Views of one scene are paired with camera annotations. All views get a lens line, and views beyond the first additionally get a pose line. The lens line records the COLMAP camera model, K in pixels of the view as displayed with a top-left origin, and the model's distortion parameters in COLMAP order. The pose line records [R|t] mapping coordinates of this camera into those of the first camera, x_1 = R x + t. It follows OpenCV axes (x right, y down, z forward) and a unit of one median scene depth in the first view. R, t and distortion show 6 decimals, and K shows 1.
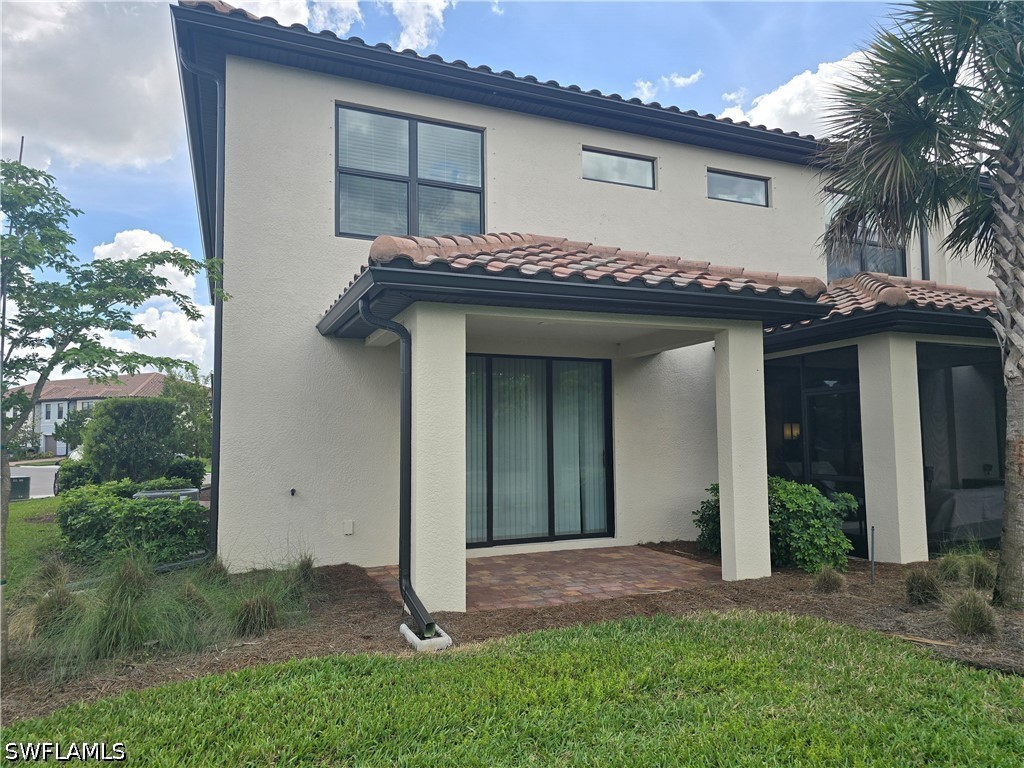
lens RADIAL K [[688.8, 0, 512.0], [0, 688.8, 384.0], [0, 0, 1]] dist [0.038392, -0.000551]
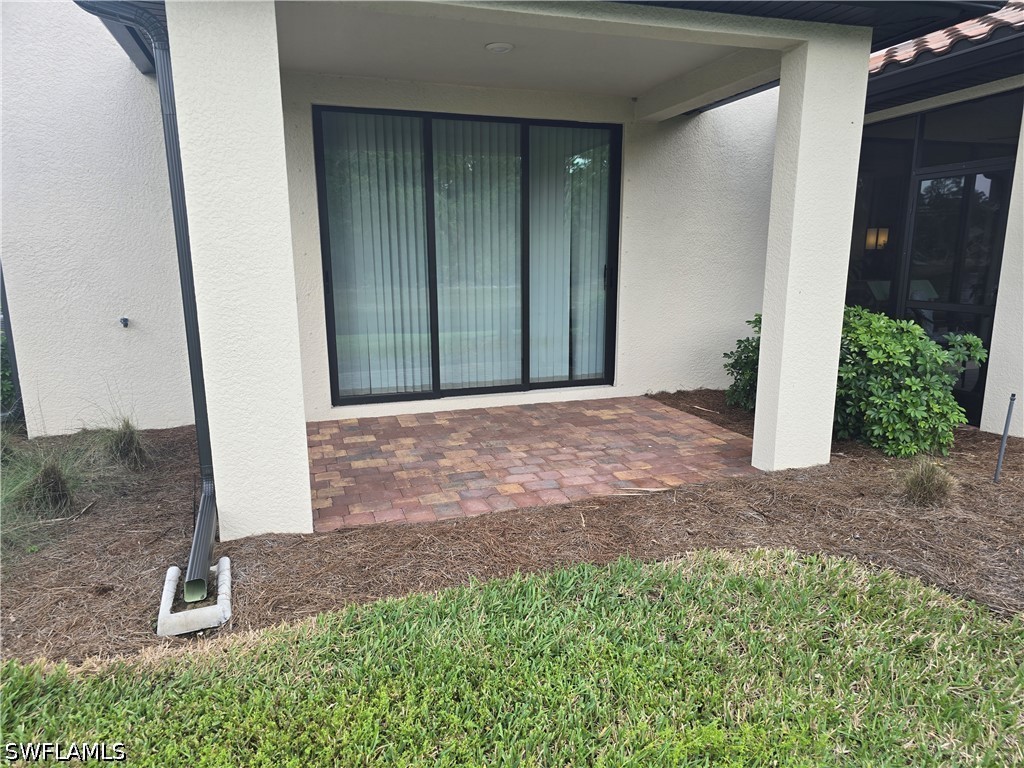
lens RADIAL K [[696.7, 0, 509.8], [0, 696.7, 401.5], [0, 0, 1]] dist [0.074665, -0.052208]
pose [[0.997240, 0.022641, -0.070714, 0.108796], [-0.001195, 0.957144, 0.289610, 0.027092], [0.074241, -0.288726, 0.954529, 0.327883]]
